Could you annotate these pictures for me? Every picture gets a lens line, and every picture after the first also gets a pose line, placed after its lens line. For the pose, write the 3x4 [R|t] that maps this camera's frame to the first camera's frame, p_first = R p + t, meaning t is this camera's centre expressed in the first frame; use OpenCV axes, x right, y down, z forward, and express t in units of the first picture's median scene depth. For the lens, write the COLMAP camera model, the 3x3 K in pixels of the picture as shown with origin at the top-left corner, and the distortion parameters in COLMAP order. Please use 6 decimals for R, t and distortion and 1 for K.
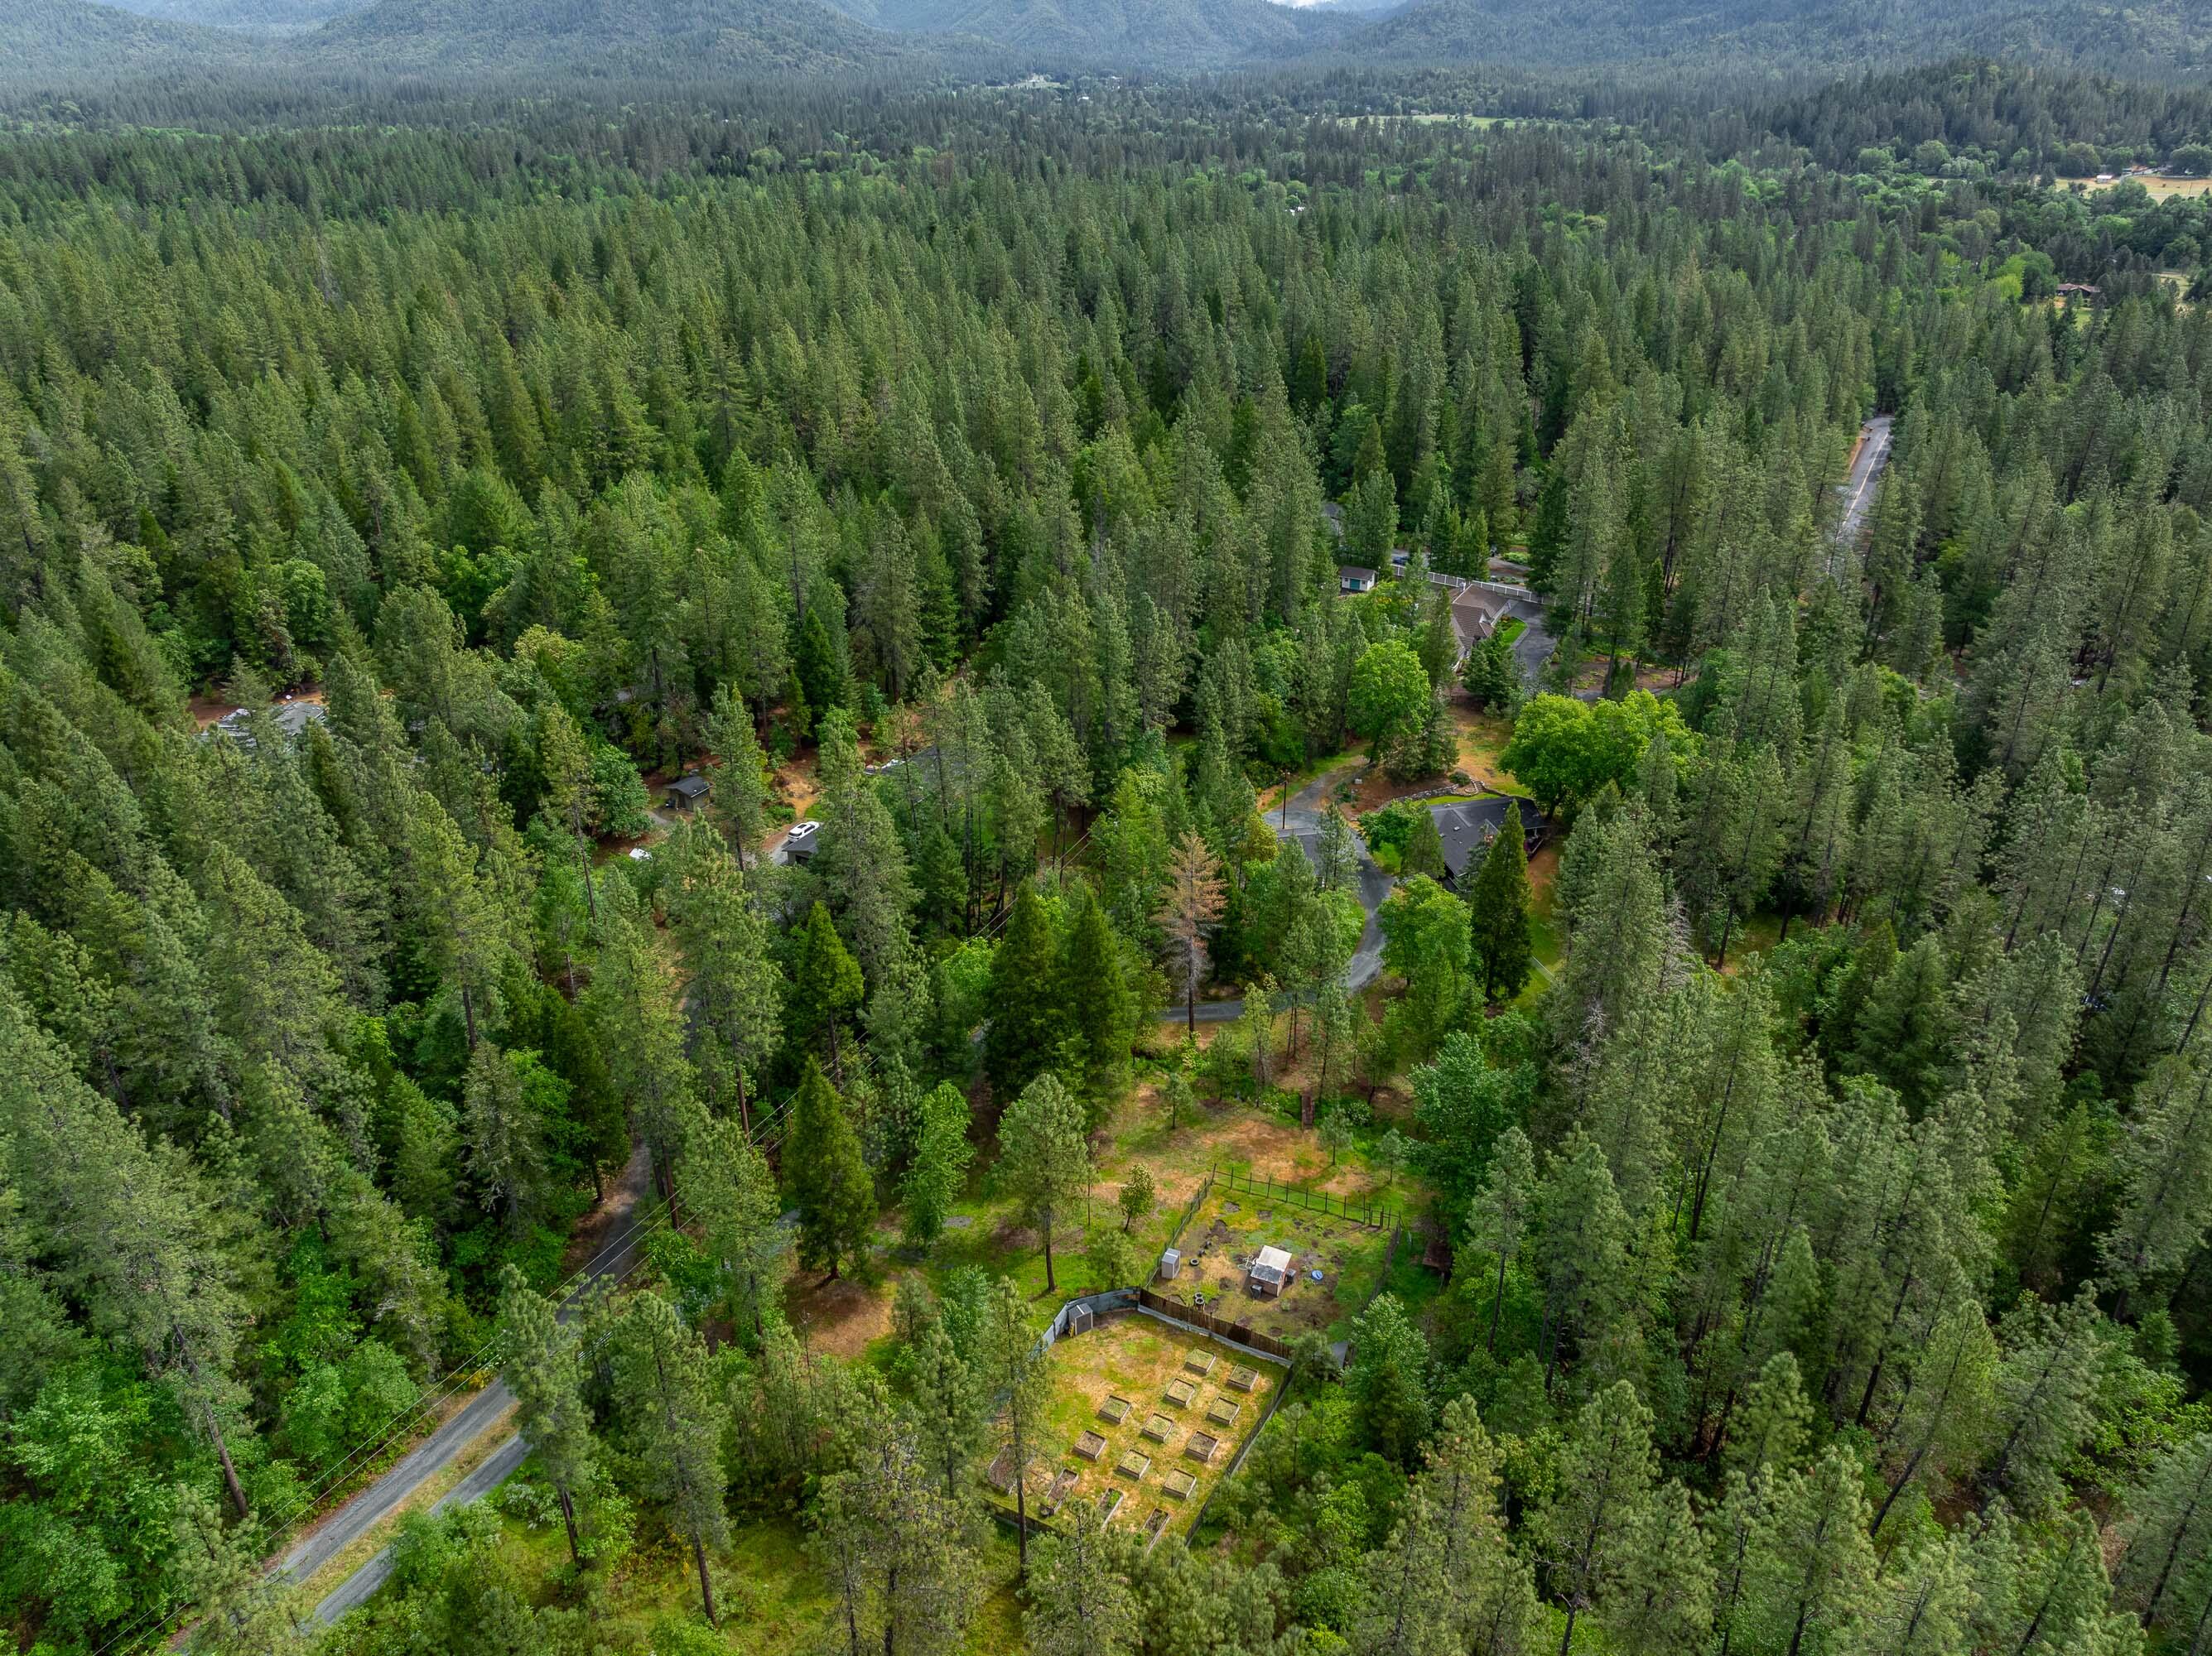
lens RADIAL K [[1562.6, 0, 1101.1], [0, 1562.6, 831.9], [0, 0, 1]] dist [-0.087667, 0.051234]
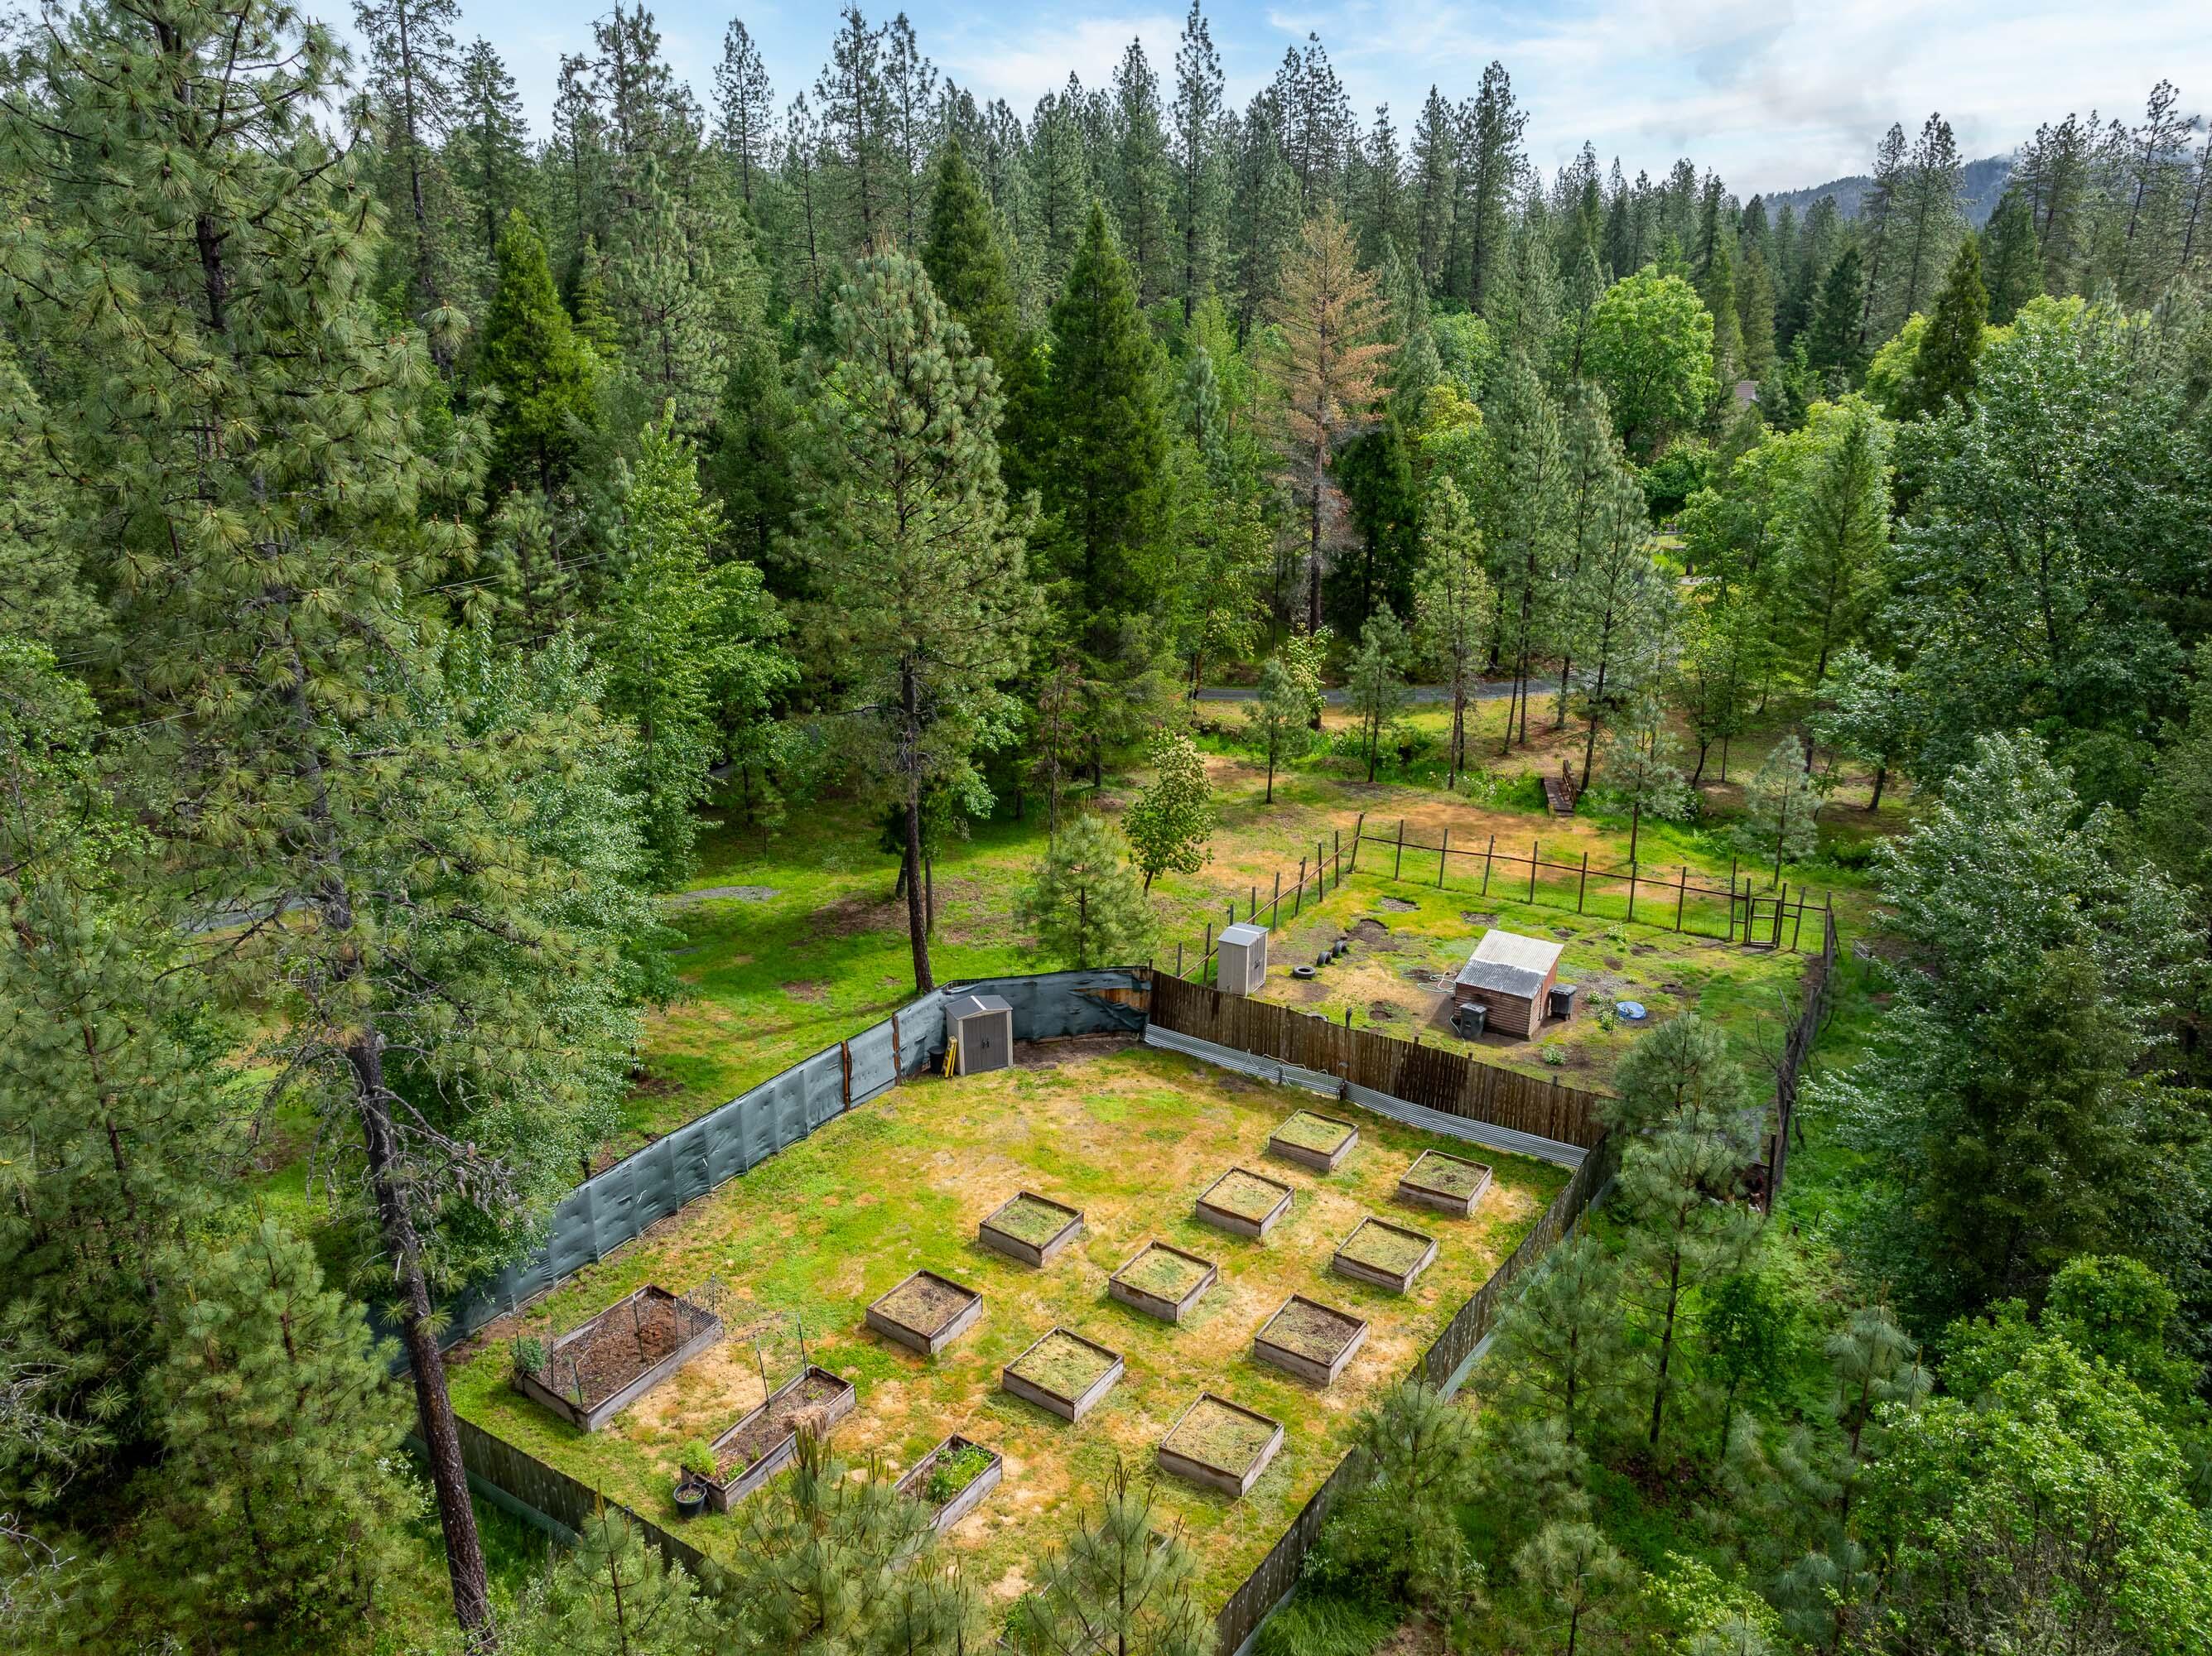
lens RADIAL K [[1562.6, 0, 1103.8], [0, 1562.6, 827.0], [0, 0, 1]] dist [-0.087667, 0.051234]
pose [[0.995706, 0.039425, -0.083756, 0.045798], [-0.052114, 0.986512, -0.155169, 0.337865], [0.076509, 0.158868, 0.984331, 0.673875]]
